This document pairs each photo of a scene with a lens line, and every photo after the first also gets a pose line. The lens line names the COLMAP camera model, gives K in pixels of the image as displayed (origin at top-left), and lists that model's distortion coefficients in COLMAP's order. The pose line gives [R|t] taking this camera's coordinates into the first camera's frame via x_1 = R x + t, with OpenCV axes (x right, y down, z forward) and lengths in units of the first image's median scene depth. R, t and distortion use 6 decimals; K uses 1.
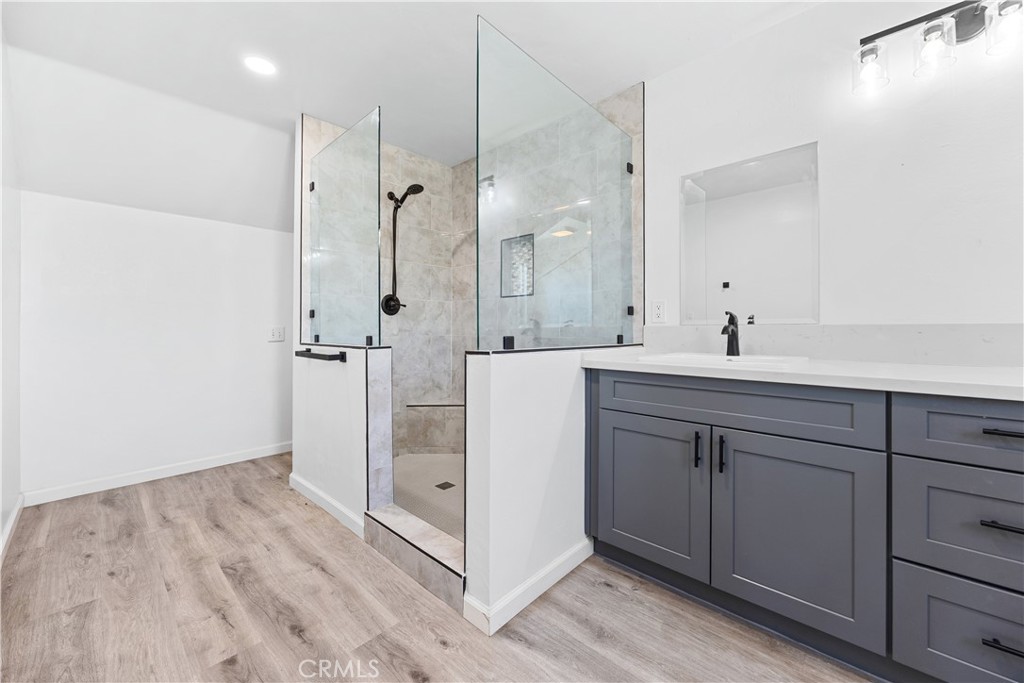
lens RADIAL K [[395.5, 0, 516.0], [0, 395.5, 328.2], [0, 0, 1]] dist [-0.000304, -0.000006]
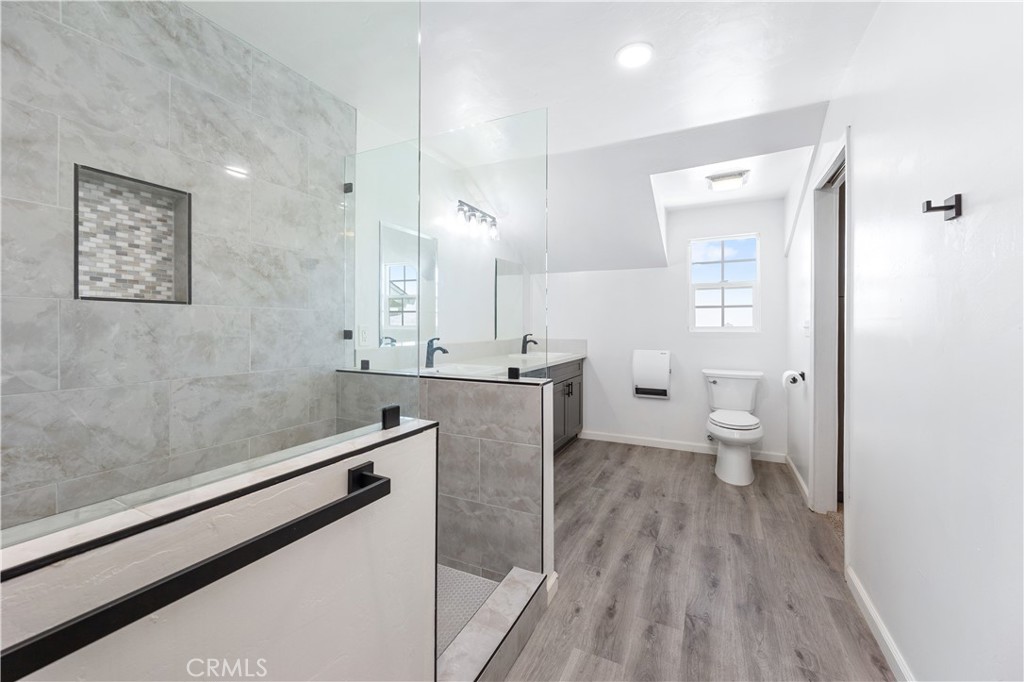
lens RADIAL K [[395.5, 0, 516.0], [0, 395.5, 327.7], [0, 0, 1]] dist [-0.000304, -0.000006]
pose [[-0.278065, -0.001623, 0.960561, -0.737194], [-0.003777, 0.999993, 0.000596, -0.061783], [-0.960555, -0.003462, -0.278069, 0.845964]]
